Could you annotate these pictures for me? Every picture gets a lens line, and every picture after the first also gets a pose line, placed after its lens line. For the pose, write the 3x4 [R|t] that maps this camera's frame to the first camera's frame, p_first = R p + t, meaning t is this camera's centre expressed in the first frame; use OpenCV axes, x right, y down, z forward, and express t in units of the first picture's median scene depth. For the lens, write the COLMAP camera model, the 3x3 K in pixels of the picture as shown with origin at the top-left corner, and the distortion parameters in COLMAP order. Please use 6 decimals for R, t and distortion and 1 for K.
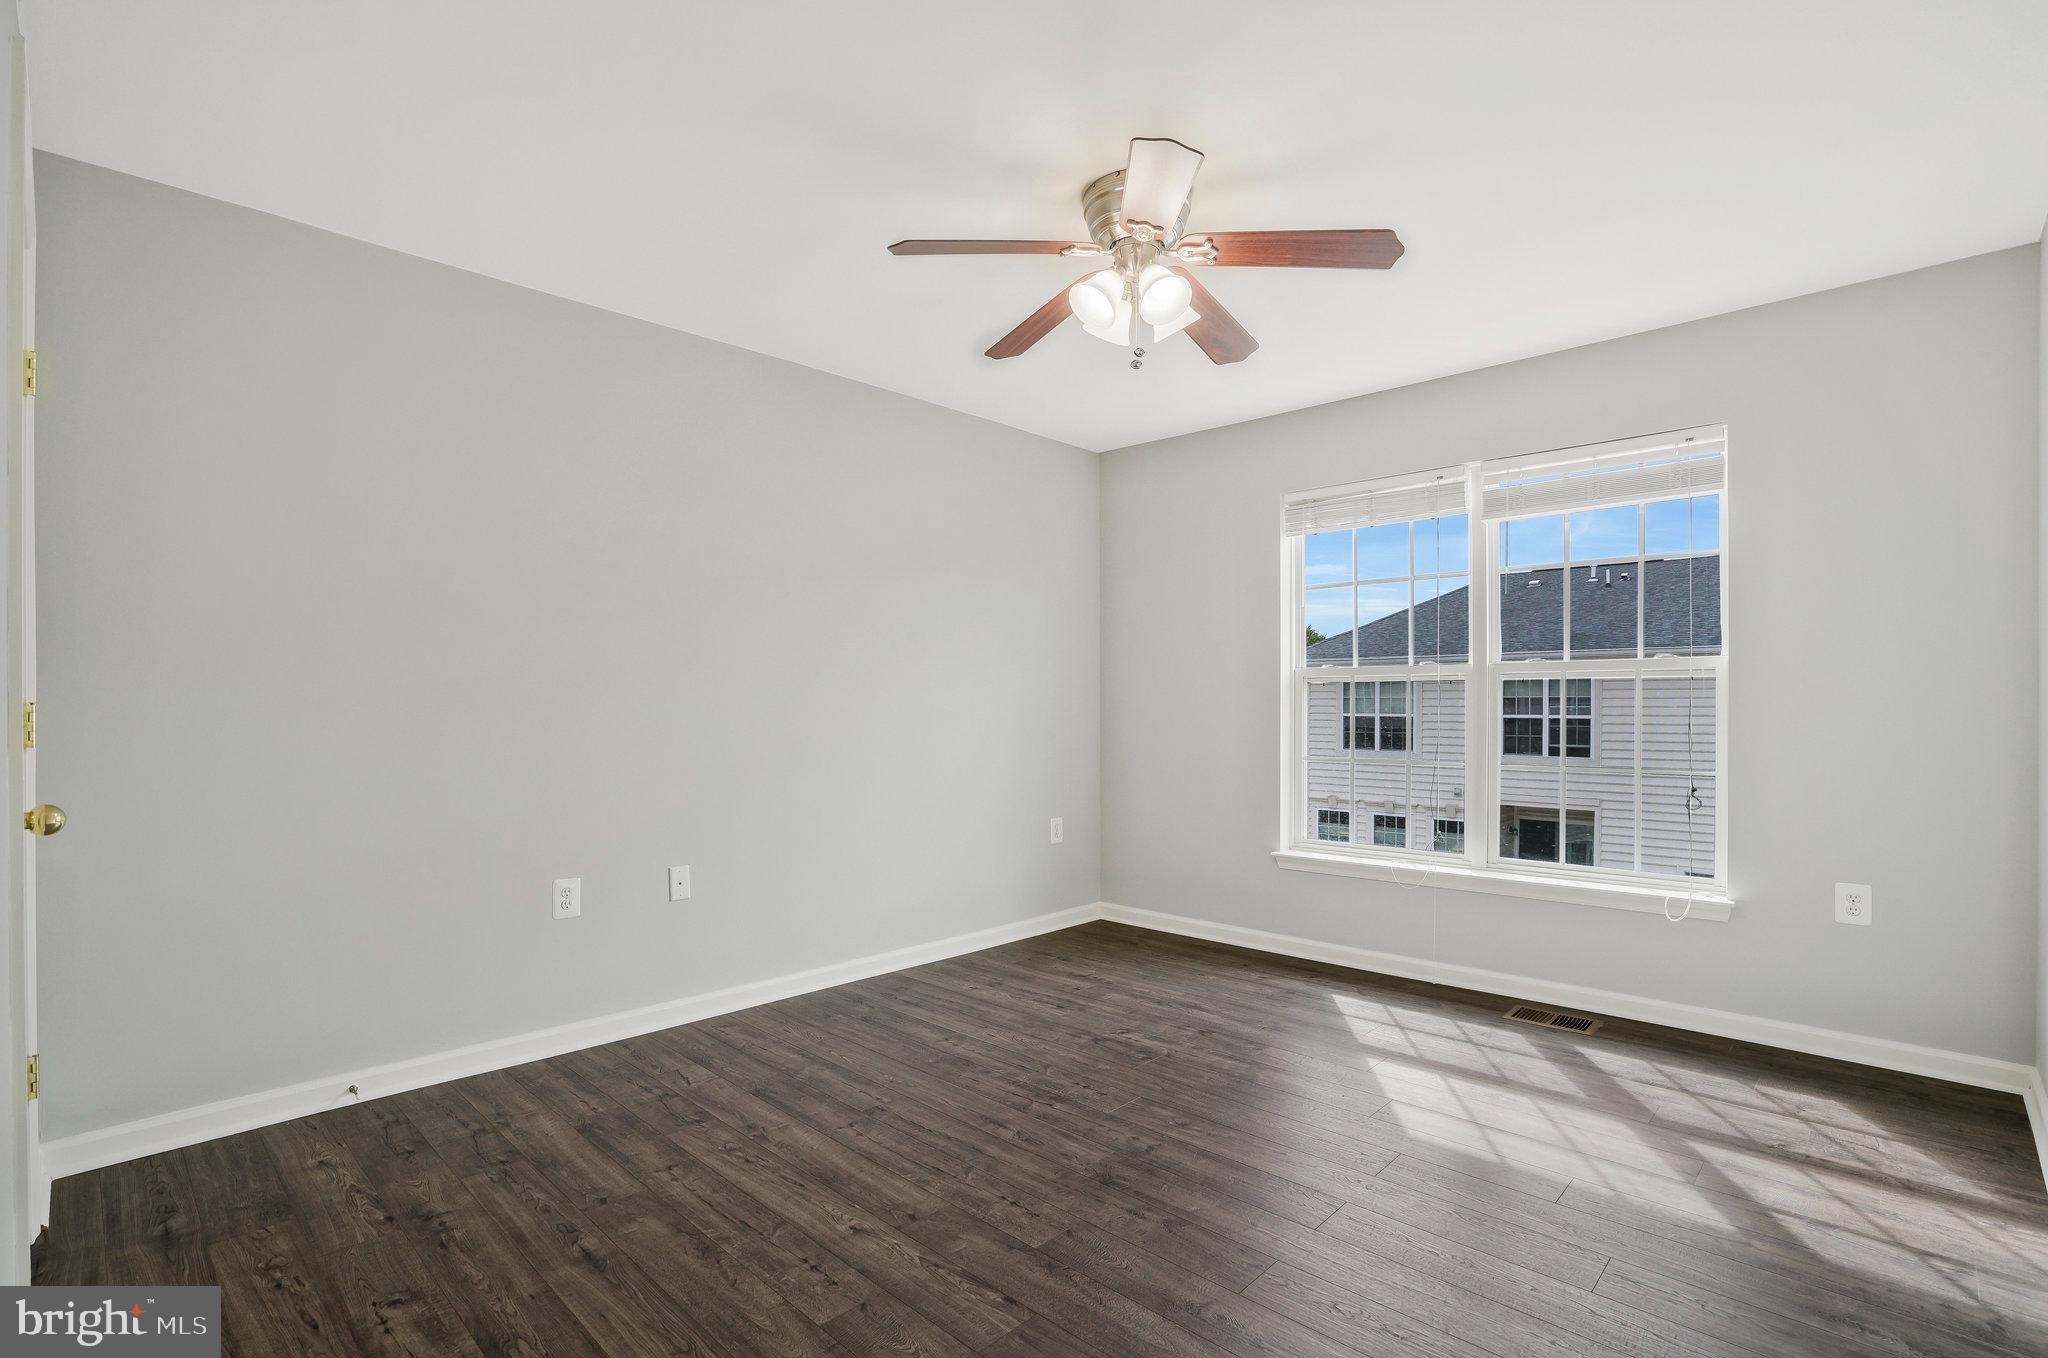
lens RADIAL K [[942.3, 0, 1016.7], [0, 942.3, 697.6], [0, 0, 1]] dist [-0.052269, 0.016762]
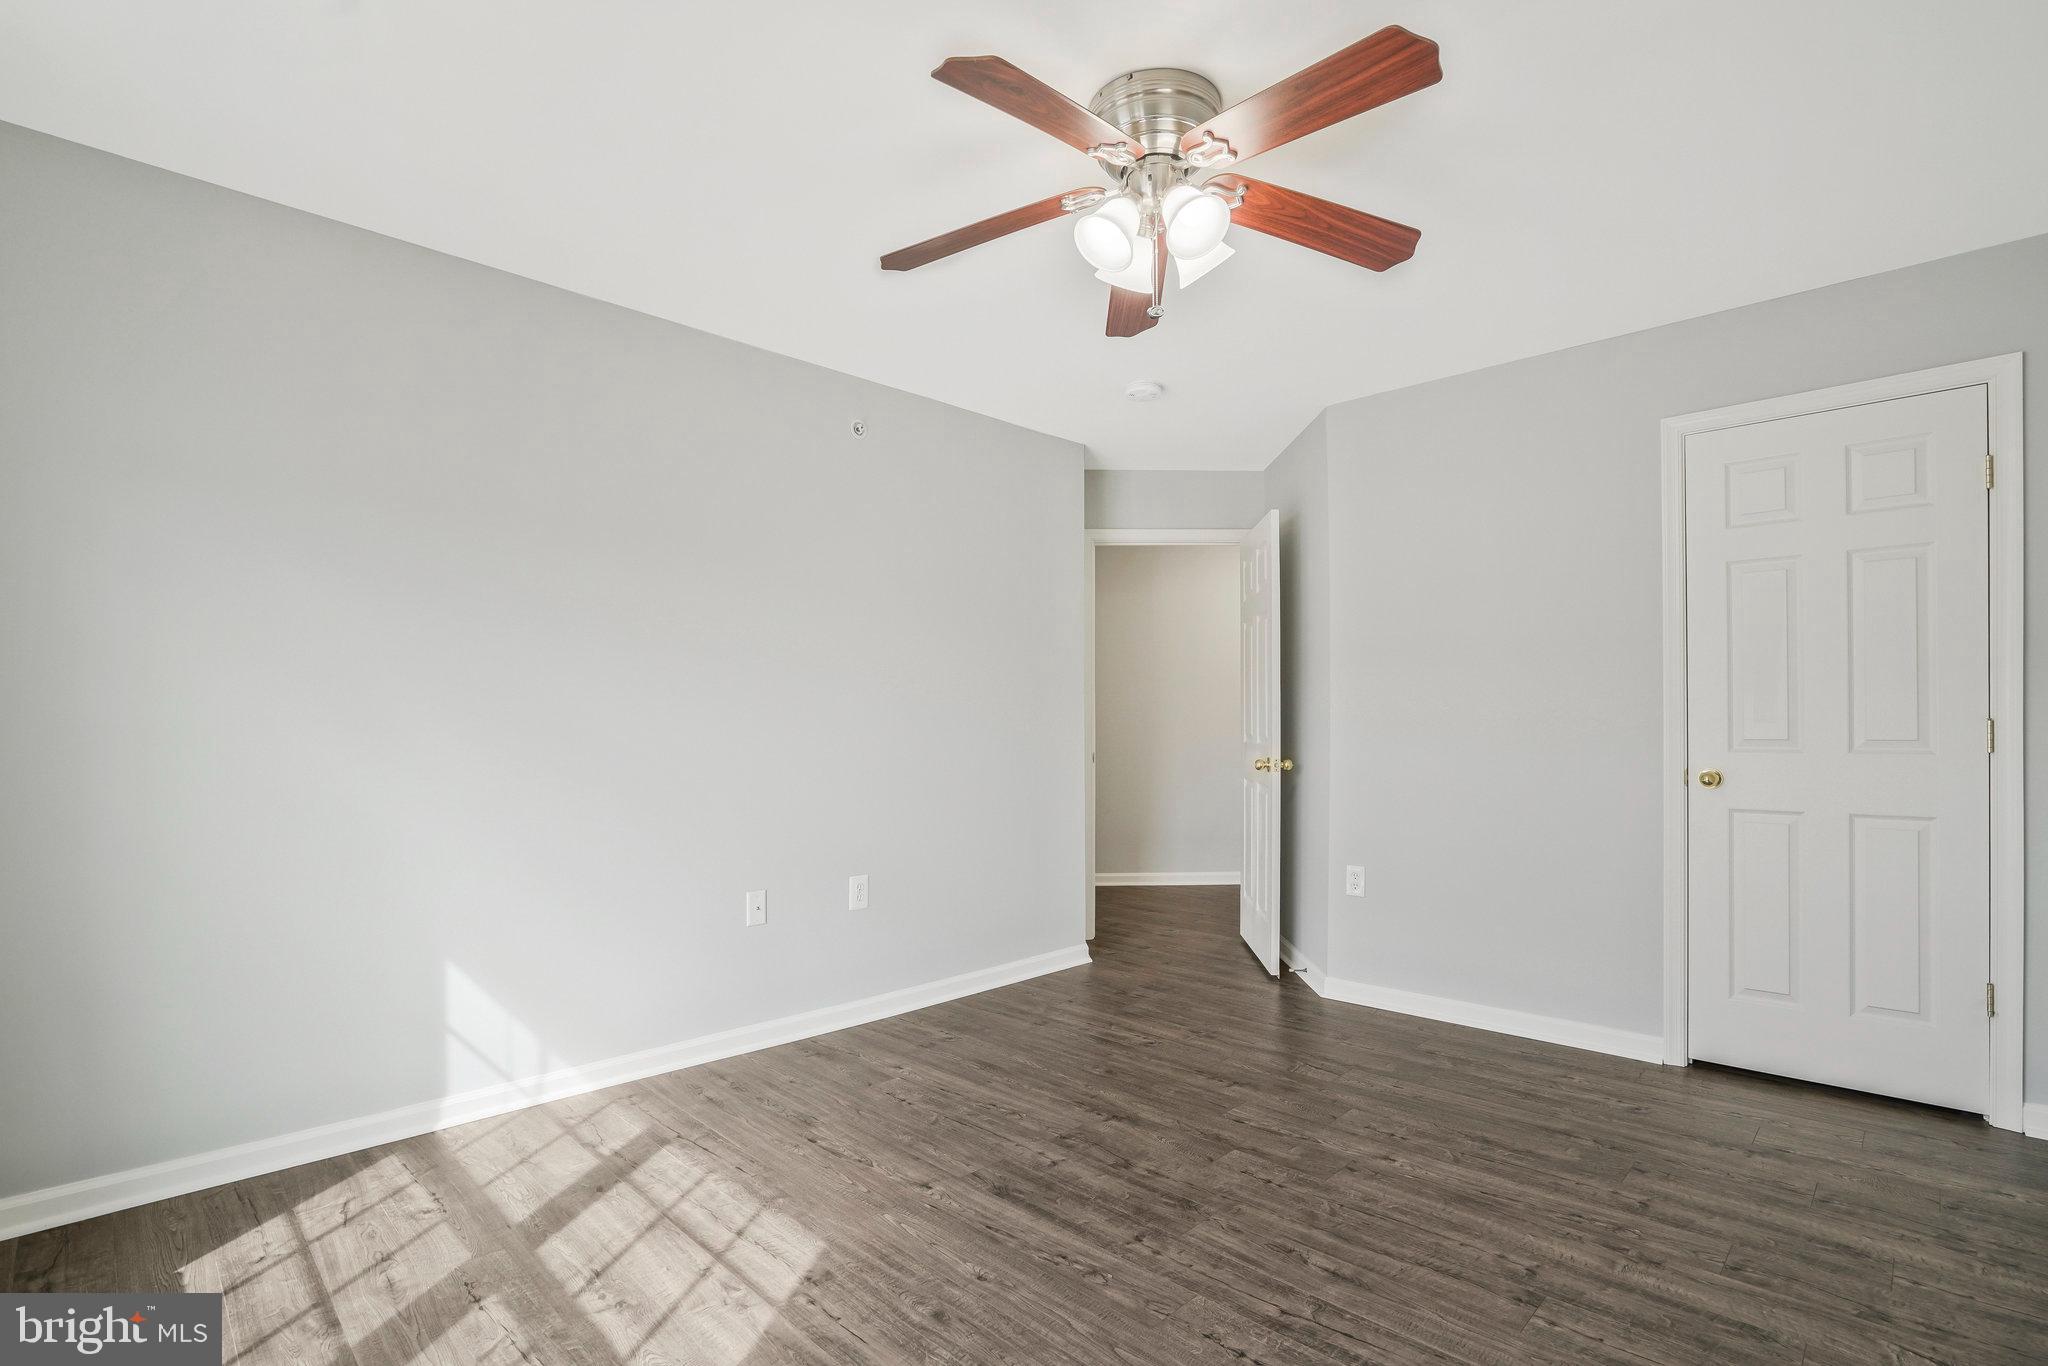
lens RADIAL K [[942.3, 0, 1016.7], [0, 942.3, 701.6], [0, 0, 1]] dist [-0.052269, 0.016762]
pose [[-0.999913, 0.003856, 0.012645, 0.246458], [0.003492, 0.999583, -0.028668, 0.016411], [-0.012750, -0.028621, -0.999509, 1.891644]]
